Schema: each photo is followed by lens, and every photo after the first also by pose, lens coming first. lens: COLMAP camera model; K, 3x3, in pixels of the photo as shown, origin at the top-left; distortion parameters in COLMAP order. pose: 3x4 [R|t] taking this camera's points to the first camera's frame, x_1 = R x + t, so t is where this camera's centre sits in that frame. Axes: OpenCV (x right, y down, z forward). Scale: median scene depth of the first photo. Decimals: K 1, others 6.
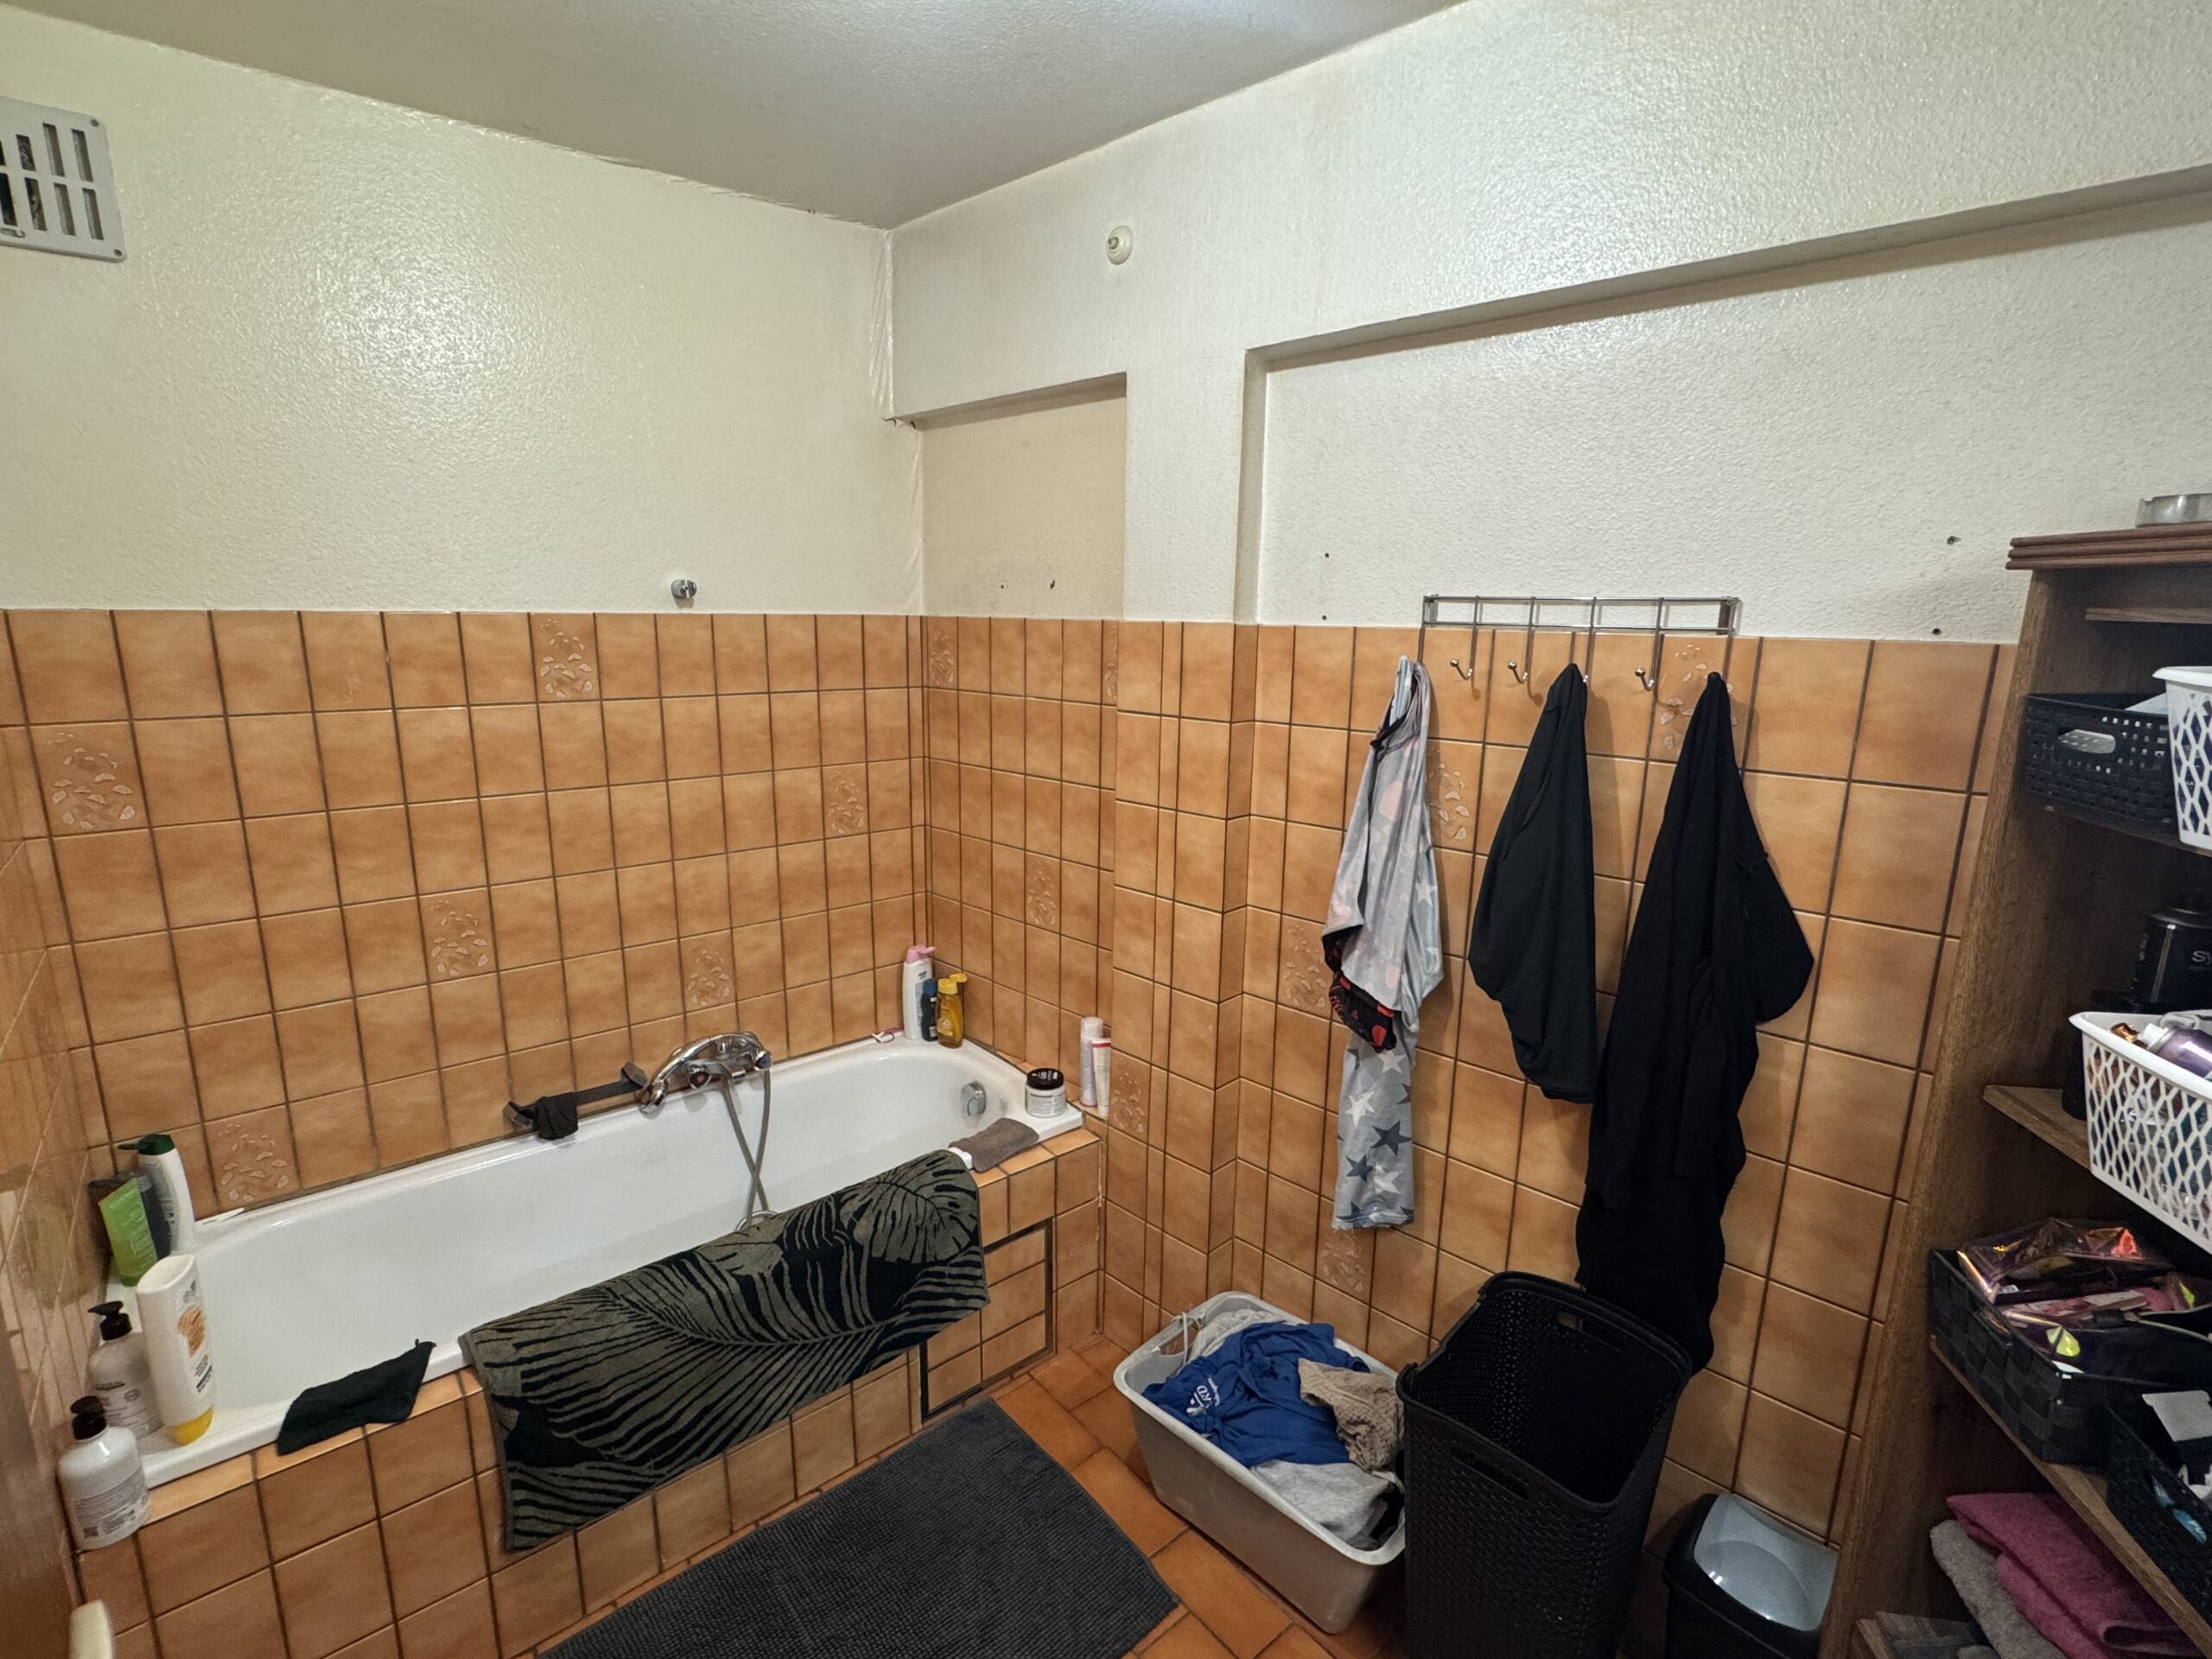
lens RADIAL K [[1060.0, 0, 1106.0], [0, 1060.0, 829.5], [0, 0, 1]] dist [0.000299, 0.000818]
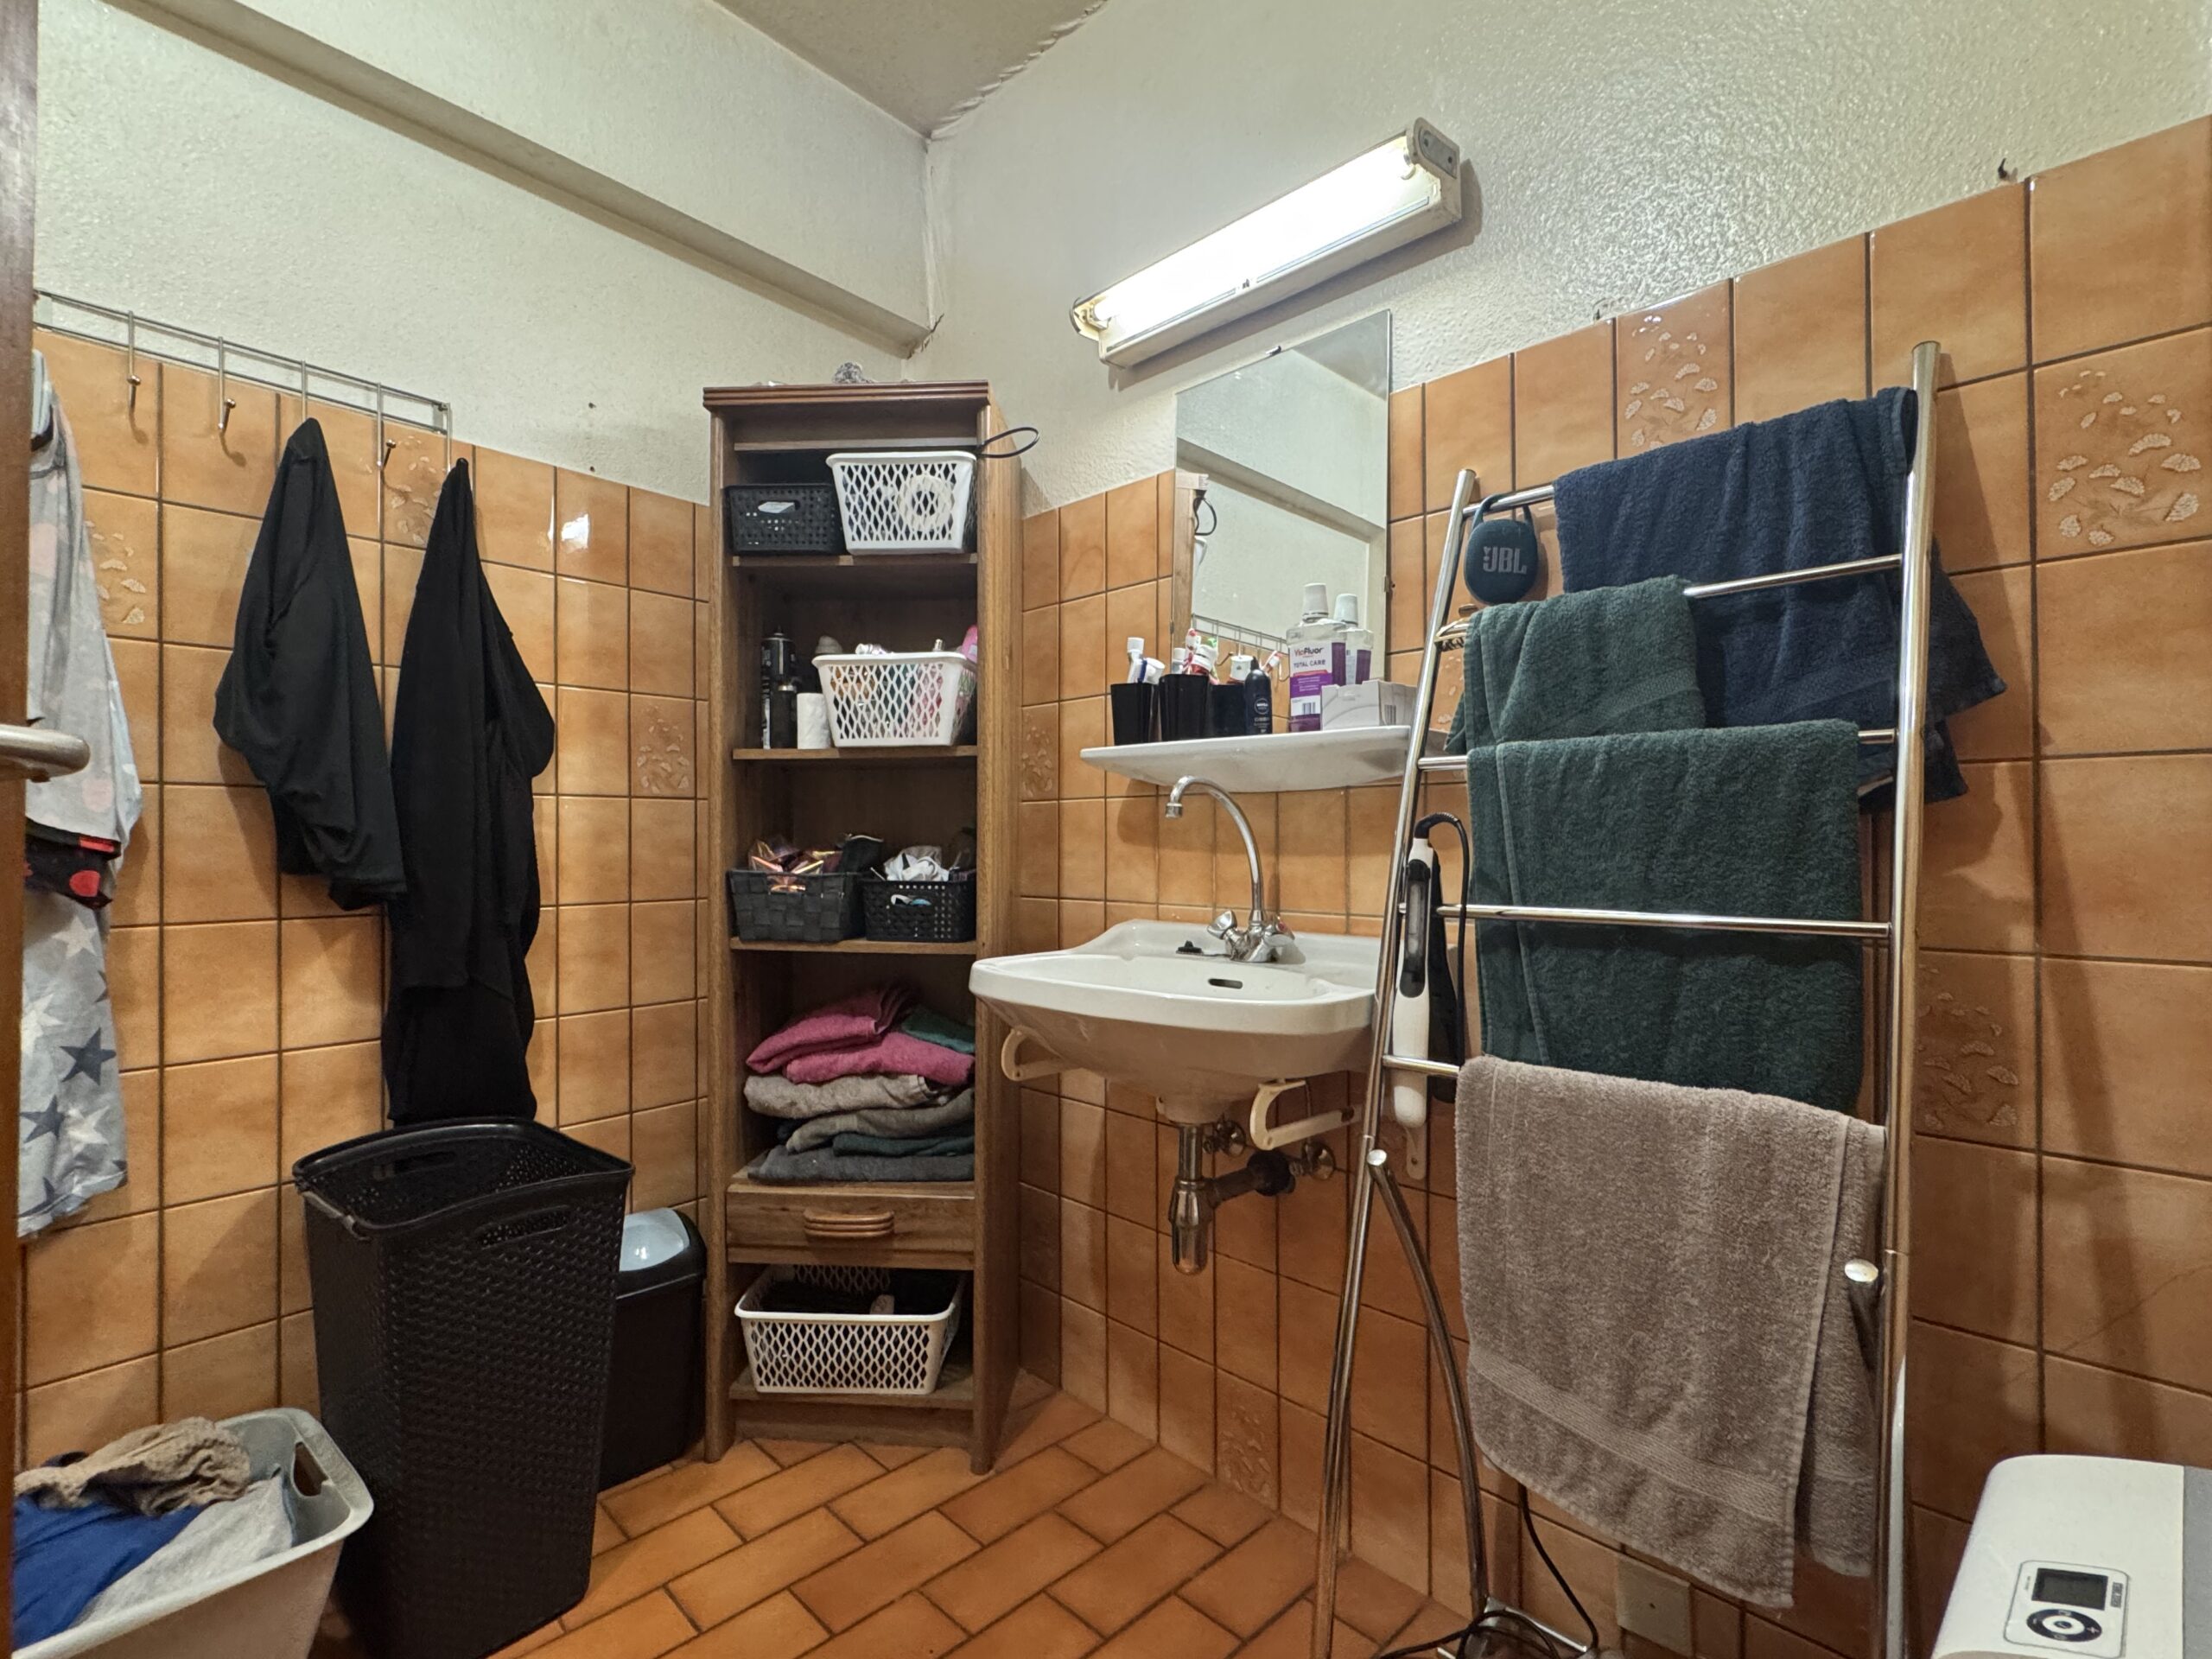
lens RADIAL K [[1060.0, 0, 1106.0], [0, 1060.0, 829.5], [0, 0, 1]] dist [0.000299, 0.000818]
pose [[-0.069656, -0.000512, 0.997571, -0.491476], [0.217212, 0.975999, 0.015667, 0.303098], [-0.973636, 0.217776, -0.067873, 0.415394]]
